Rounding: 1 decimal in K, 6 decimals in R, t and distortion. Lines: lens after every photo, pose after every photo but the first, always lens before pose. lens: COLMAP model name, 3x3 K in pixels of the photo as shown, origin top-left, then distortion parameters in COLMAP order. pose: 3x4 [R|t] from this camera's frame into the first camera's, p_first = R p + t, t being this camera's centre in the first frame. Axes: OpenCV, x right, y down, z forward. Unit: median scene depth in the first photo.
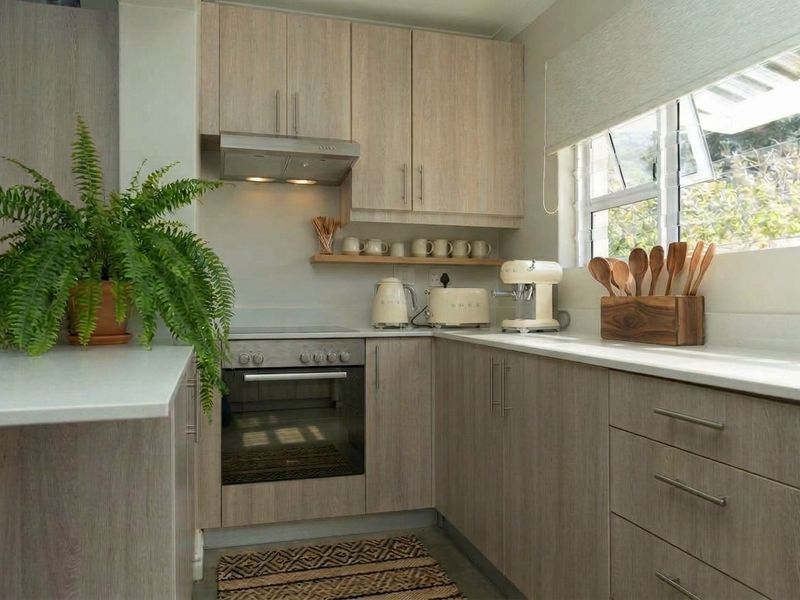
lens RADIAL K [[644.7, 0, 400.0], [0, 644.7, 300.0], [0, 0, 1]] dist [0.000440, 0.000404]
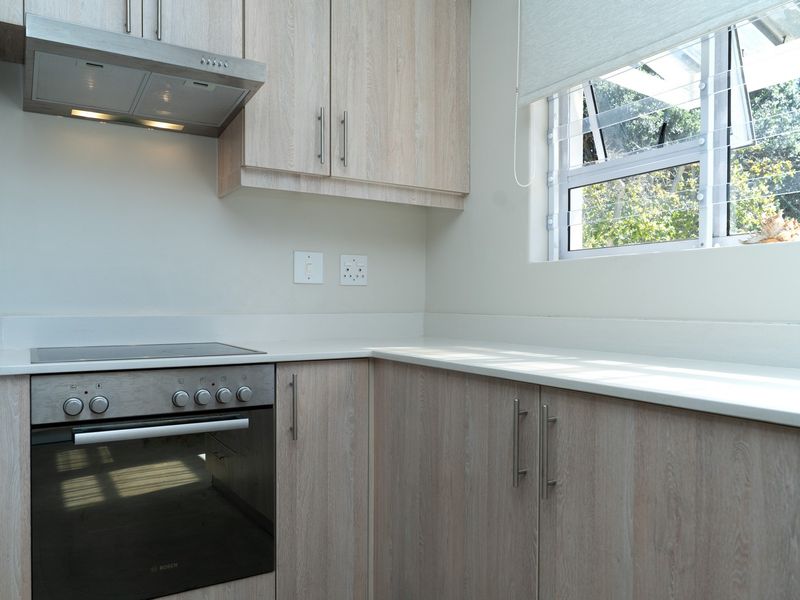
lens RADIAL K [[640.2, 0, 397.2], [0, 640.2, 316.6], [0, 0, 1]] dist [-0.007165, -0.001883]
pose [[0.969128, -0.003807, 0.246529, -0.085287], [-0.001125, 0.999802, 0.019863, -0.000640], [-0.246556, -0.019527, 0.968932, 0.318117]]
